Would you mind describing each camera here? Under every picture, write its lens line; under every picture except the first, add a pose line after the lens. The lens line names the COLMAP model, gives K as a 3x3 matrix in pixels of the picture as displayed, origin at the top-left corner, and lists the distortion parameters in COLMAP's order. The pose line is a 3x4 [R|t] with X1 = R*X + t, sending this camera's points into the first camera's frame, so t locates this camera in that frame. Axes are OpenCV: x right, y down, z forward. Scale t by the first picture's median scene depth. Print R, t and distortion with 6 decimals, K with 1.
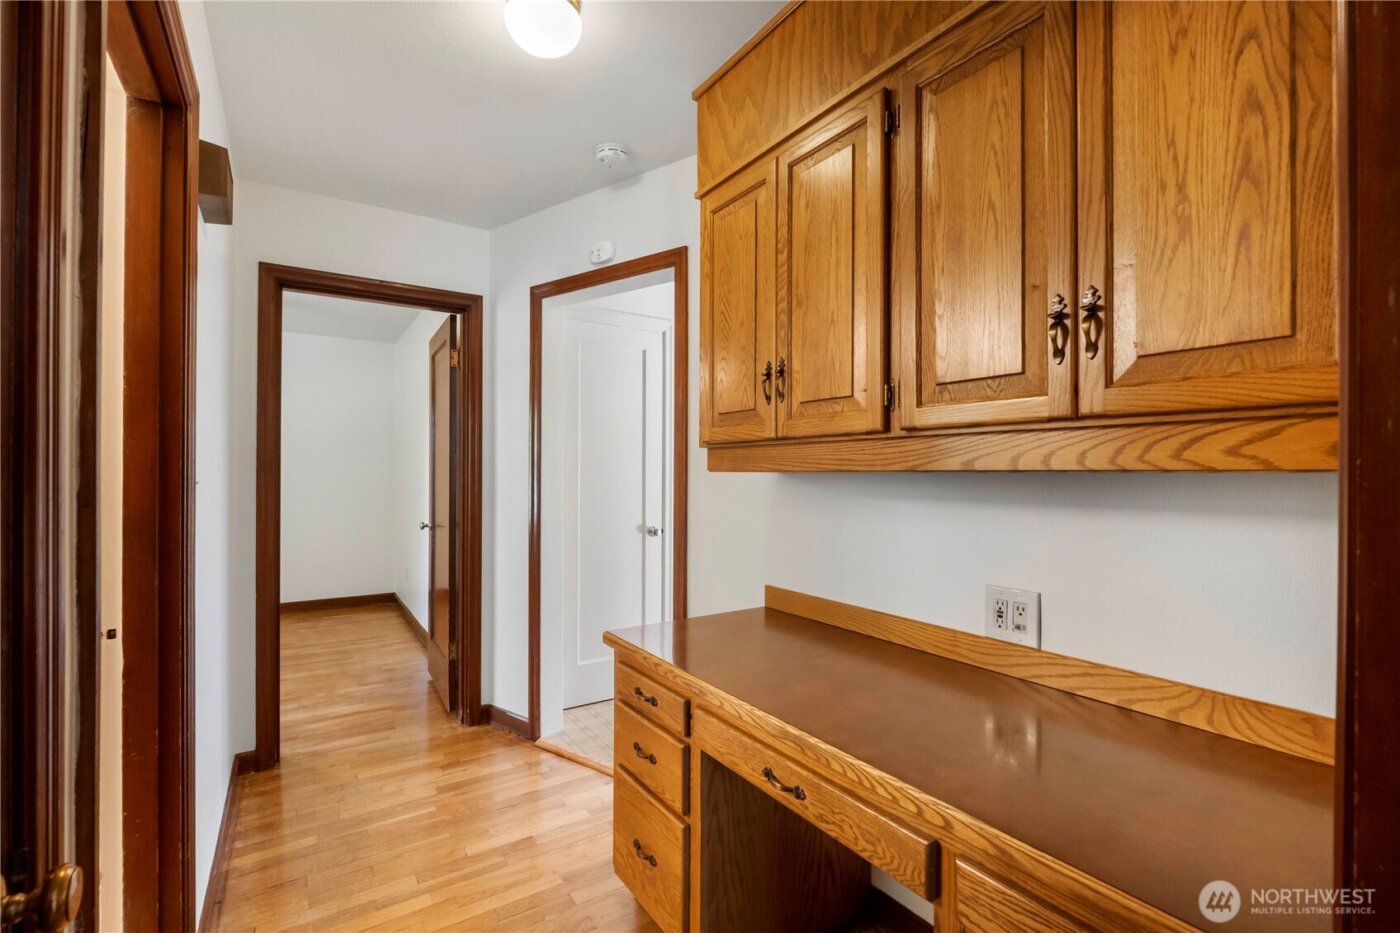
lens RADIAL K [[616.9, 0, 695.1], [0, 616.9, 470.5], [0, 0, 1]] dist [-0.000826, 0.000085]
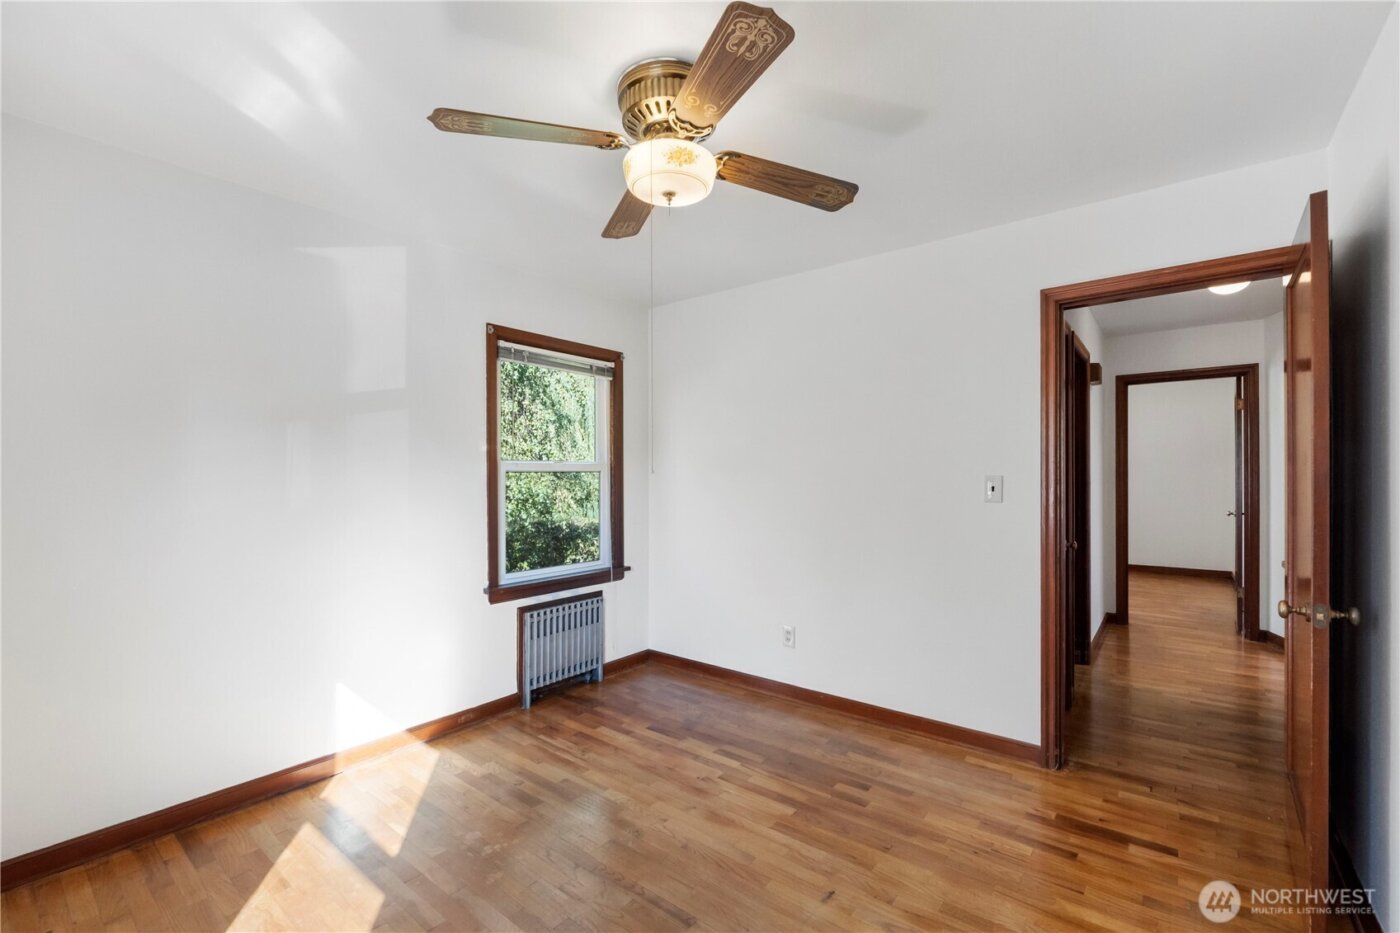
lens RADIAL K [[616.9, 0, 695.1], [0, 616.9, 470.5], [0, 0, 1]] dist [-0.000826, 0.000085]
pose [[0.322414, -0.003511, -0.946592, 0.700873], [-0.000160, 0.999993, -0.003763, -0.009388], [0.946599, 0.001365, 0.322411, -0.886740]]
